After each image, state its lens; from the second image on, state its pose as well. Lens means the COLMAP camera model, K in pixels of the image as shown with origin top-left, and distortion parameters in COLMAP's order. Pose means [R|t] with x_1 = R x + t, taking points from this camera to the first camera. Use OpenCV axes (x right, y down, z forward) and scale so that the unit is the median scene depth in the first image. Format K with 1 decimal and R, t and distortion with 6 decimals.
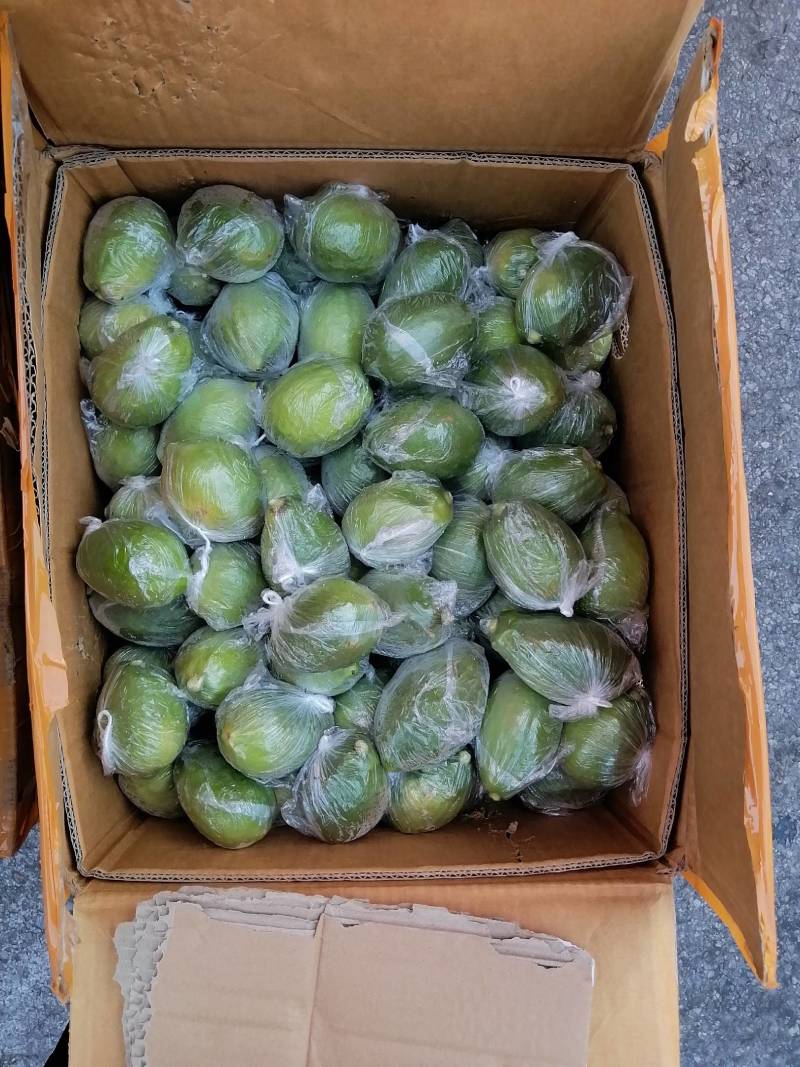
lens RADIAL K [[847.7, 0, 400.0], [0, 847.7, 533.5], [0, 0, 1]] dist [-0.141661, 0.151302]
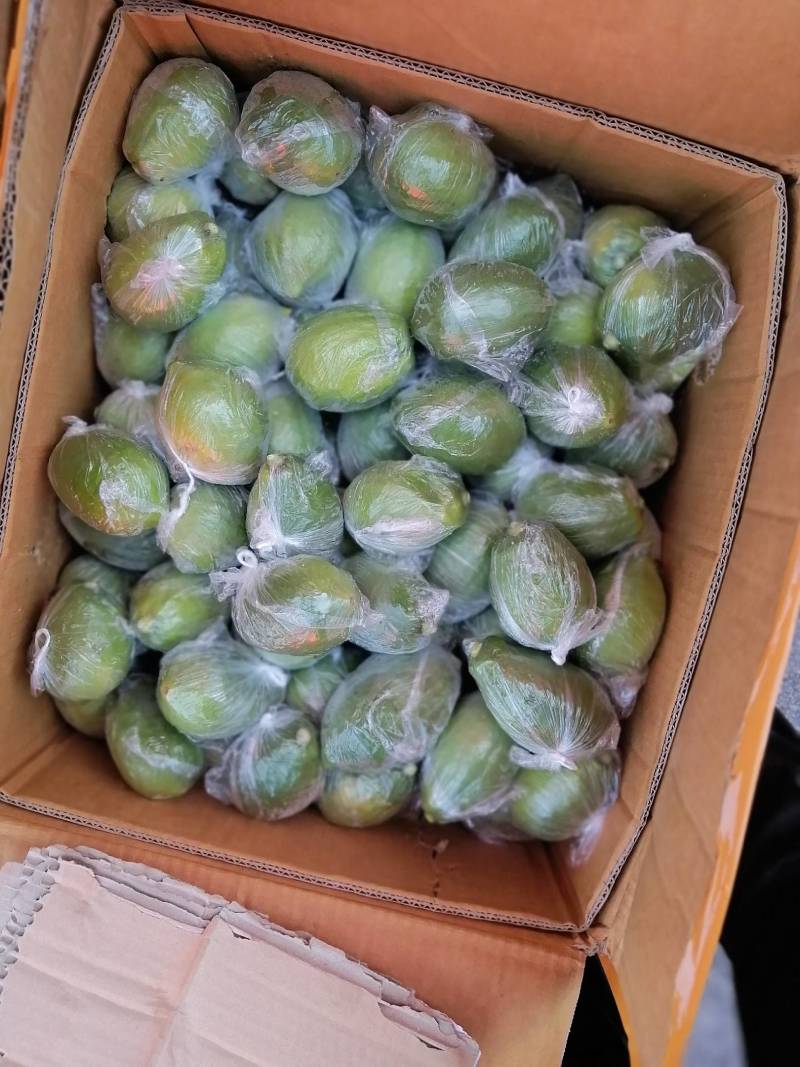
lens RADIAL K [[847.7, 0, 400.0], [0, 847.7, 533.5], [0, 0, 1]] dist [-0.141661, 0.151302]
pose [[0.966278, 0.257262, -0.011111, 0.009678], [-0.253481, 0.957899, 0.134818, -0.110504], [0.045327, -0.127455, 0.990808, 0.113426]]
